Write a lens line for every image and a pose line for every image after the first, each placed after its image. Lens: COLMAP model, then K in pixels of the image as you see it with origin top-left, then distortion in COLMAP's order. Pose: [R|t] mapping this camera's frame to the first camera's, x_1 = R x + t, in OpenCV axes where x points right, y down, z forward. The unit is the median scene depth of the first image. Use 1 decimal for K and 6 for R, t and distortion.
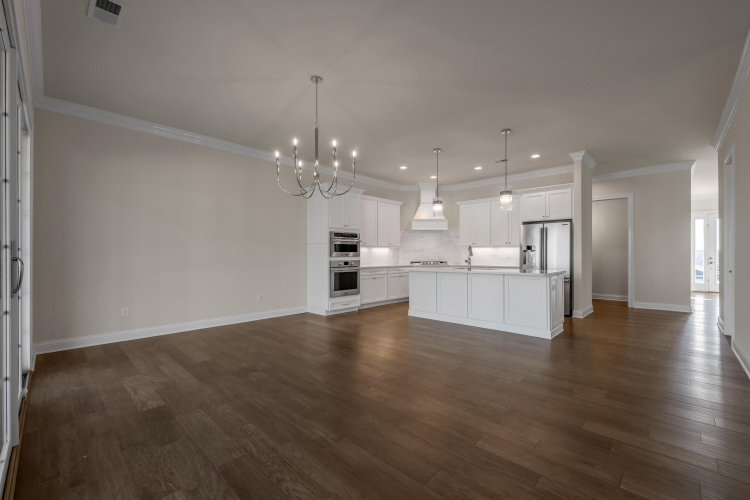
lens RADIAL K [[305.0, 0, 377.5], [0, 305.0, 253.7], [0, 0, 1]] dist [0.000340, 0.000038]
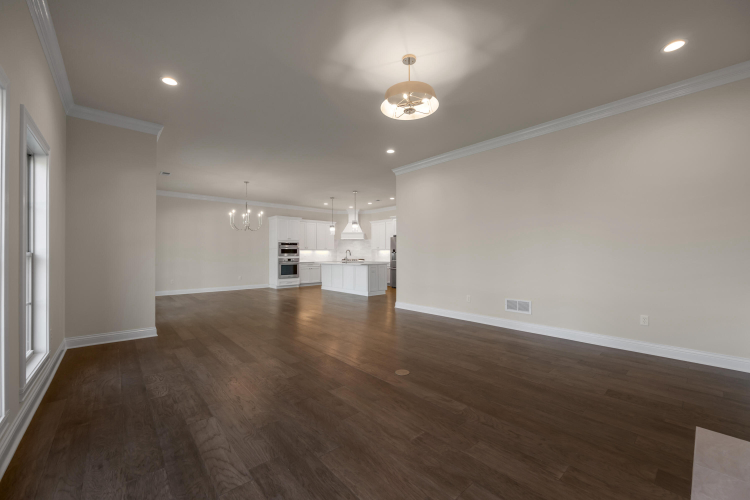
lens RADIAL K [[305.0, 0, 377.5], [0, 305.0, 253.7], [0, 0, 1]] dist [0.000340, 0.000038]
pose [[0.995325, -0.001114, -0.096573, 0.558612], [0.000879, 0.999997, -0.002475, 0.001128], [0.096575, 0.002378, 0.995323, -0.689019]]
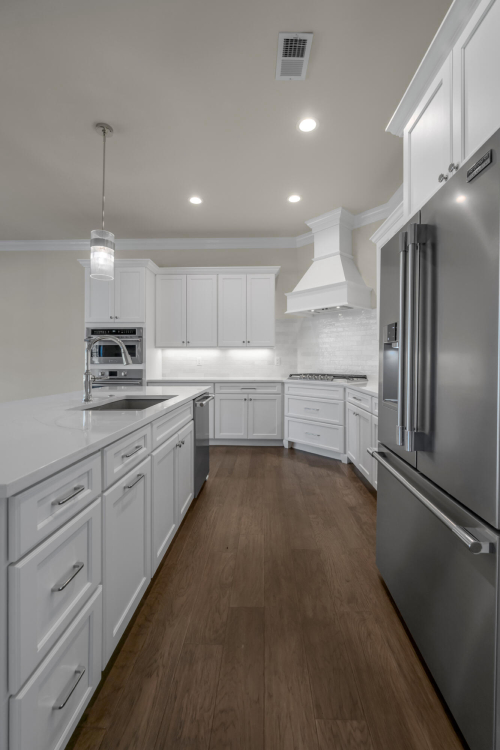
lens RADIAL K [[305.0, 0, 253.9], [0, 305.0, 361.5], [0, 0, 1]] dist [0.000340, 0.000038]
pose [[0.660866, 0.005500, -0.750484, 0.583321], [-0.001203, 0.999980, 0.006269, 0.000274], [0.750503, -0.003240, 0.660859, 0.759181]]
